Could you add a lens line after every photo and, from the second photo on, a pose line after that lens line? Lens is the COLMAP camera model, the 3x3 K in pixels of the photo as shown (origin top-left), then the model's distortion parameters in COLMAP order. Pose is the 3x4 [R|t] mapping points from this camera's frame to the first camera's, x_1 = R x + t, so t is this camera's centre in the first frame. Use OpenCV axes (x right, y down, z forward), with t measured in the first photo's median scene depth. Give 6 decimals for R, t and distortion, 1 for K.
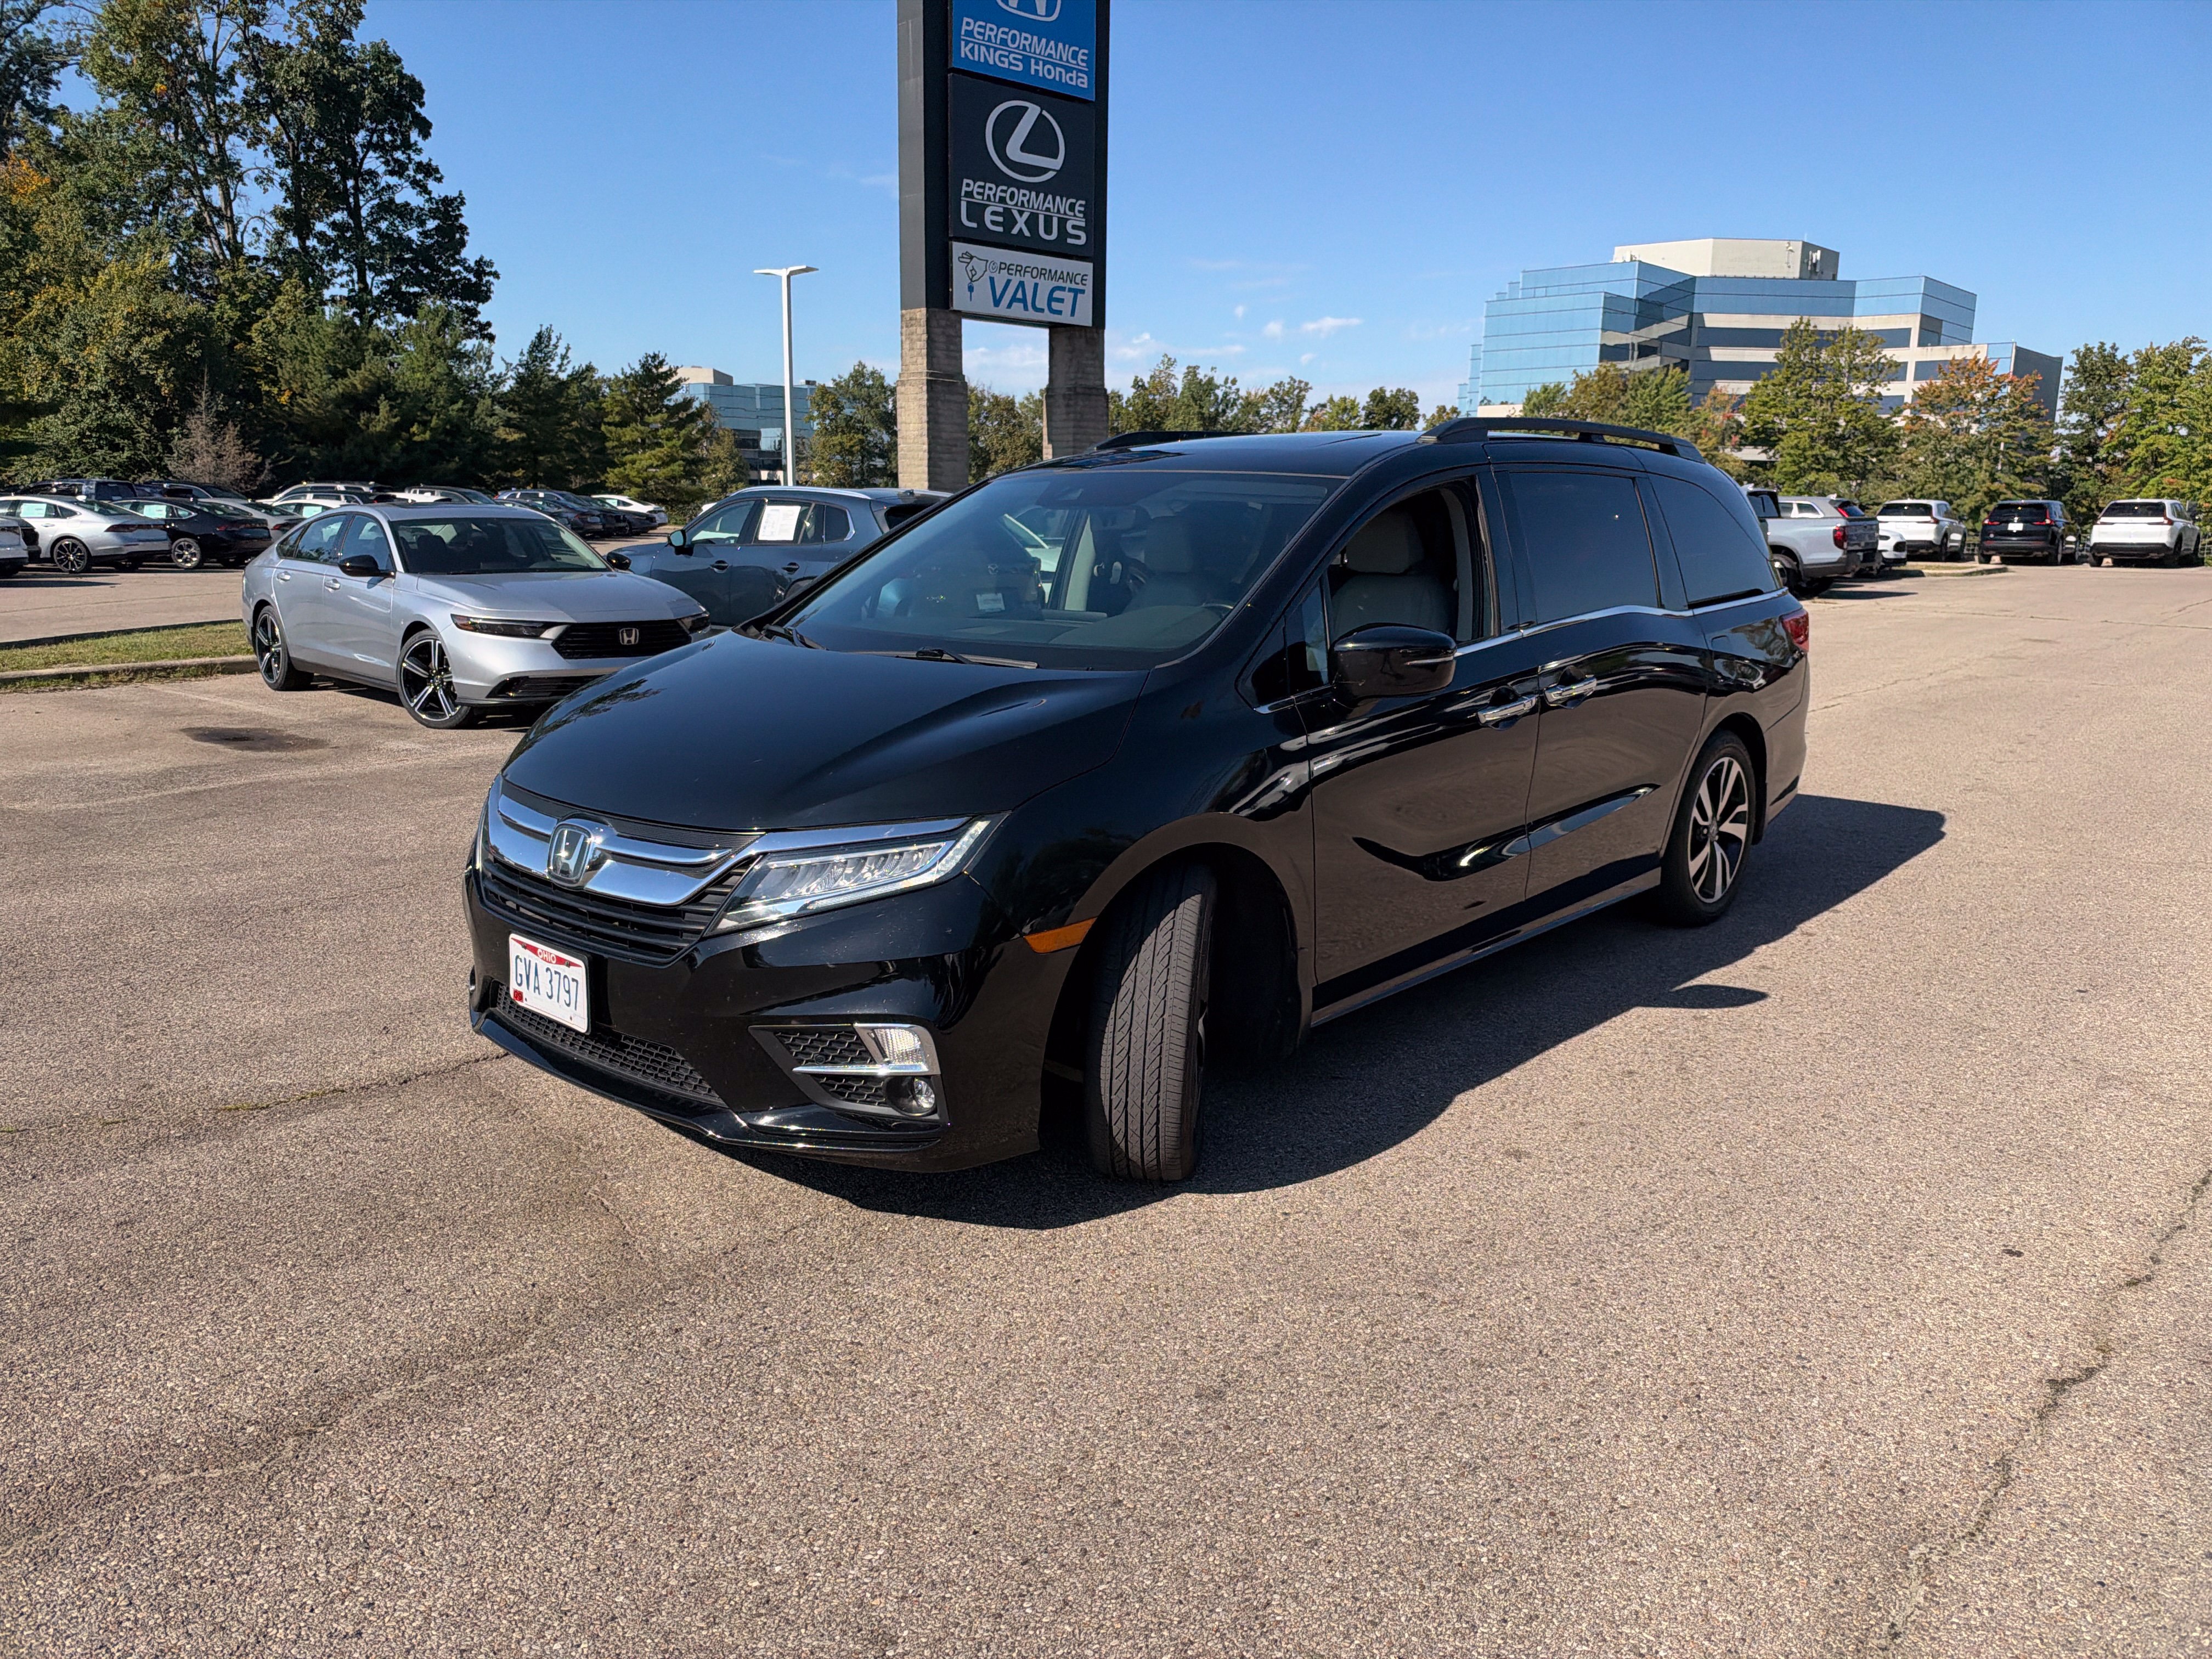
lens RADIAL K [[1647.8, 0, 1116.0], [0, 1647.8, 859.5], [0, 0, 1]] dist [-0.021868, 0.005664]
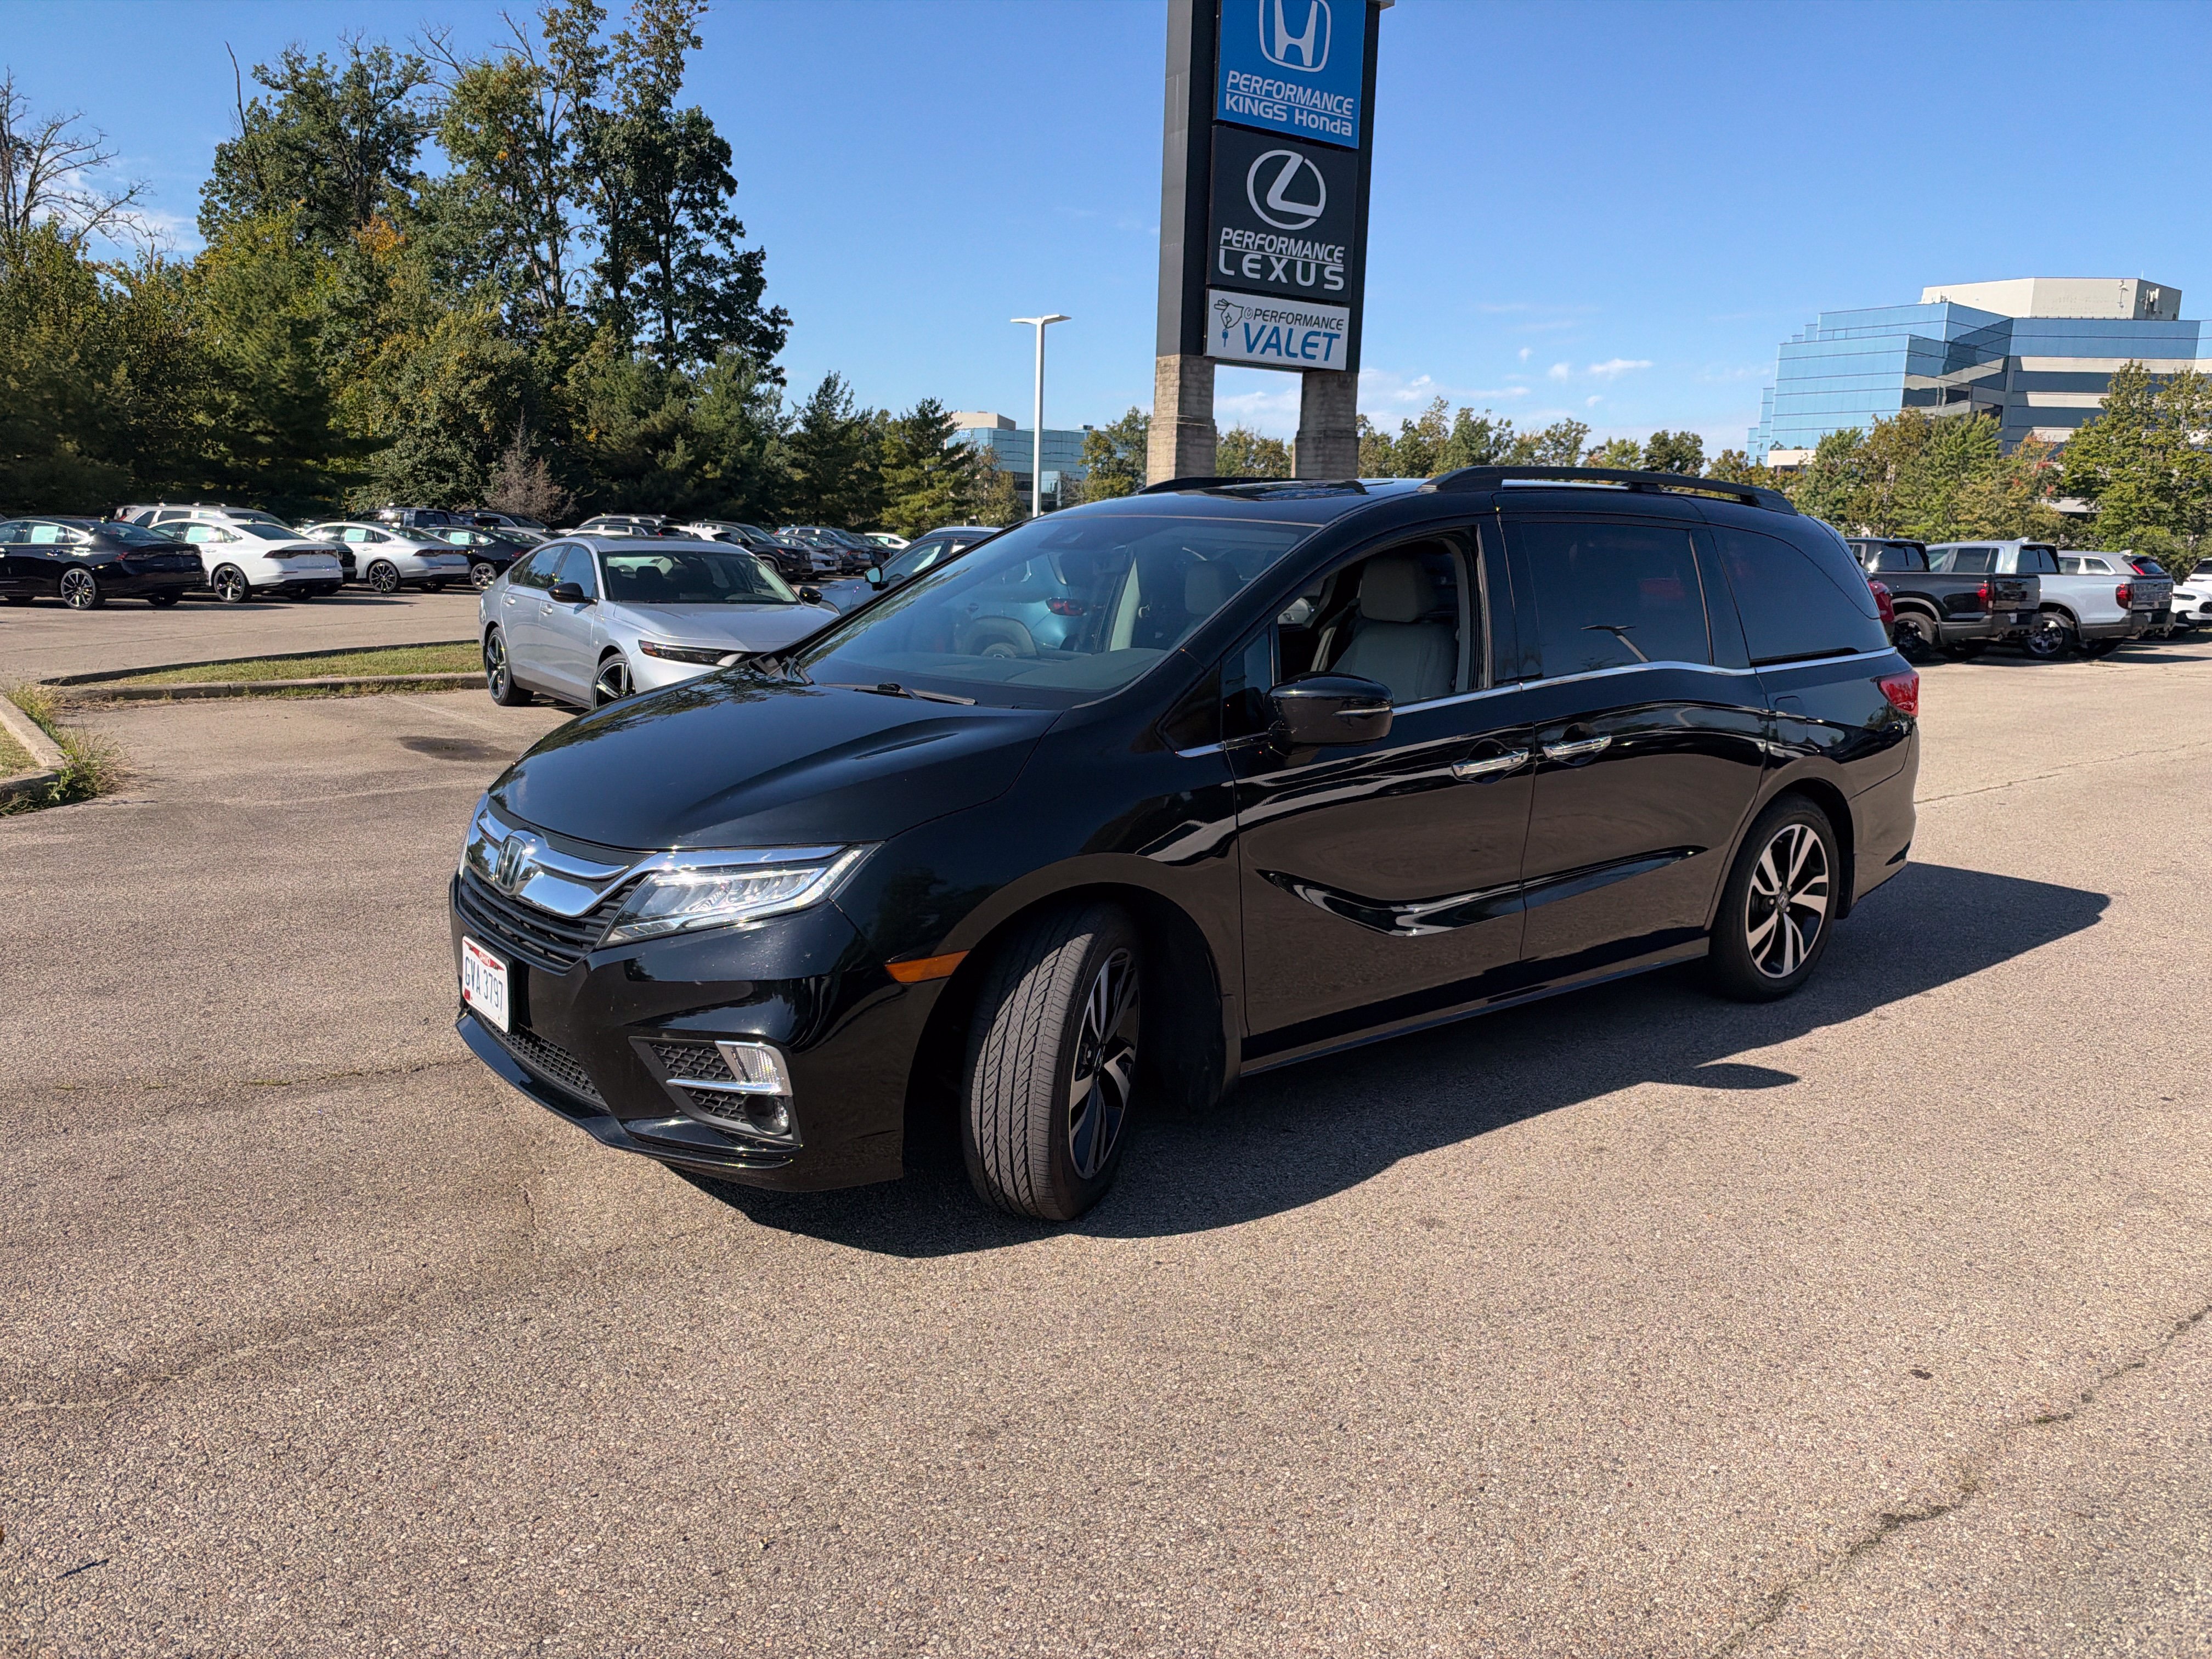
lens RADIAL K [[1650.5, 0, 1106.0], [0, 1650.5, 829.5], [0, 0, 1]] dist [-0.015151, -0.002728]
pose [[0.985104, 0.044416, -0.166121, 0.106079], [-0.051331, 0.997975, -0.037562, -0.002619], [0.164117, 0.045530, 0.985390, 0.003079]]
